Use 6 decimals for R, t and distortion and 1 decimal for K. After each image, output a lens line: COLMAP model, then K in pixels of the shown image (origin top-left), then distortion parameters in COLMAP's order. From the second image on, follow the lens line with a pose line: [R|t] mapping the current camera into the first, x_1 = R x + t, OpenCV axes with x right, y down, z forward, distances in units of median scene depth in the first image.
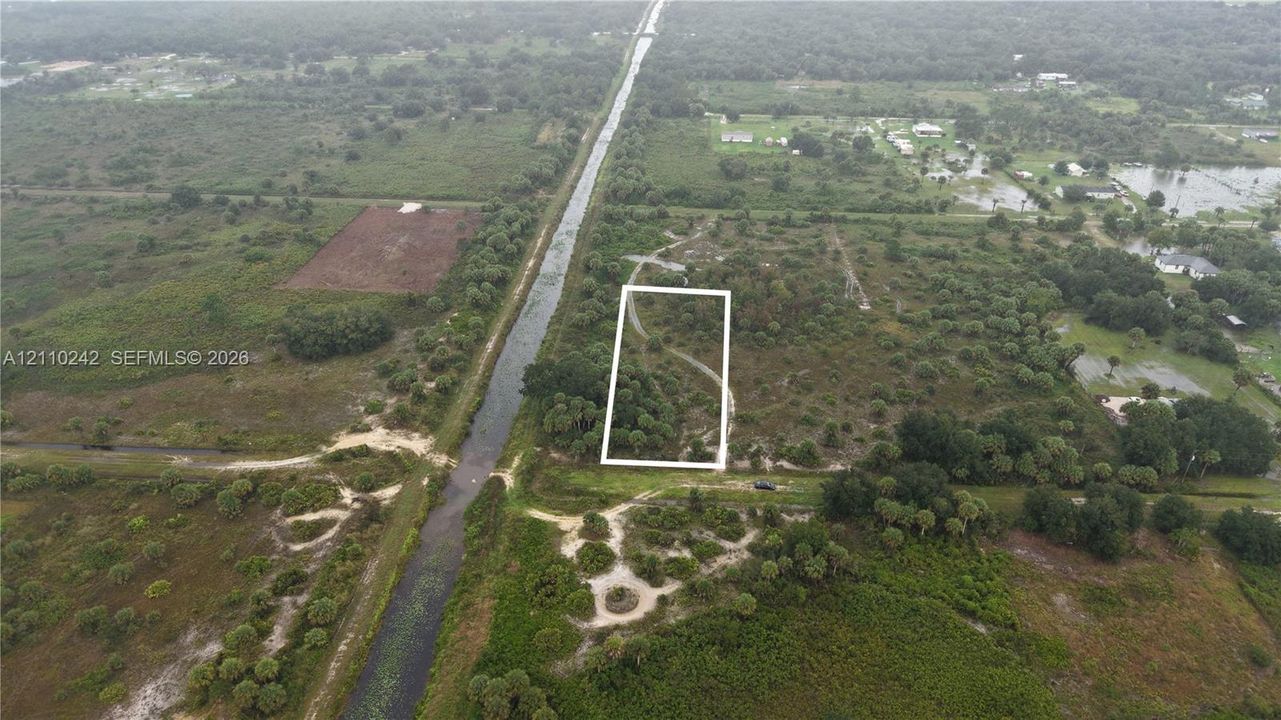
lens RADIAL K [[854.2, 0, 647.3], [0, 854.2, 357.3], [0, 0, 1]] dist [0.022291, -0.031510]
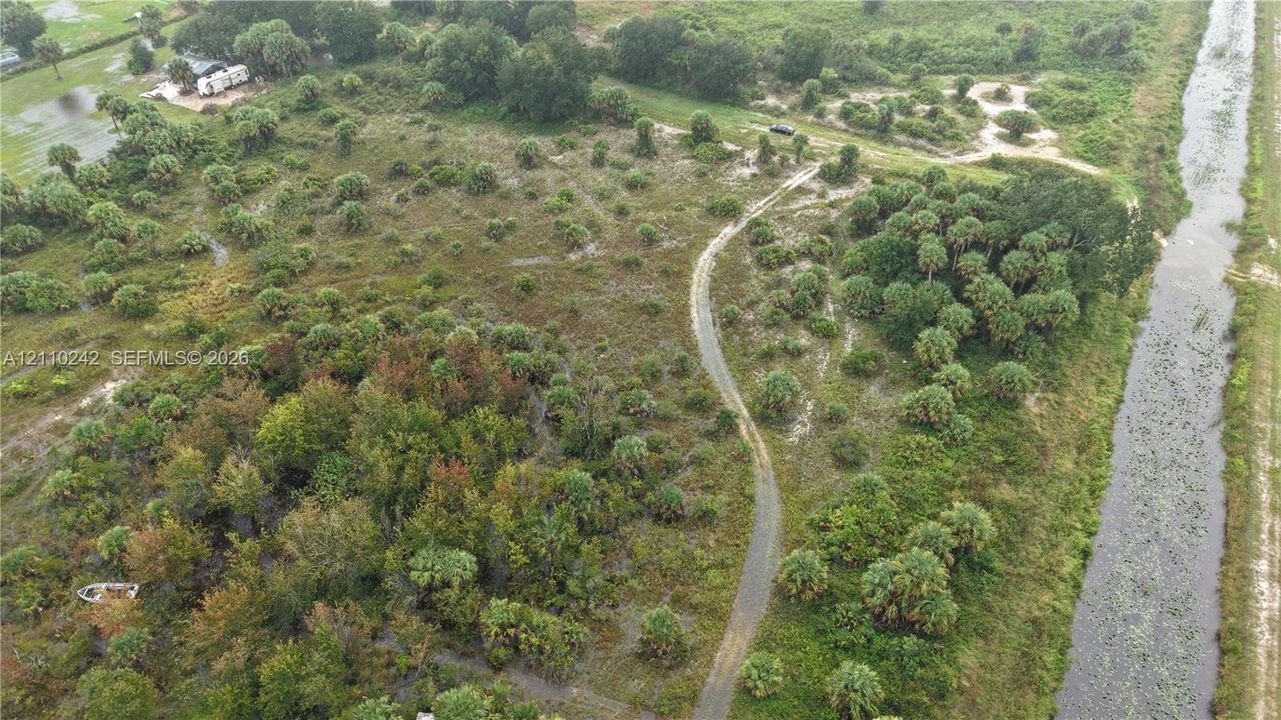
lens RADIAL K [[854.2, 0, 644.6], [0, 854.2, 360.6], [0, 0, 1]] dist [0.022291, -0.031510]
pose [[-0.891059, -0.308054, 0.333342, -0.073861], [0.189239, 0.415394, 0.889739, -0.462824], [-0.412556, 0.855892, -0.311845, 1.396439]]
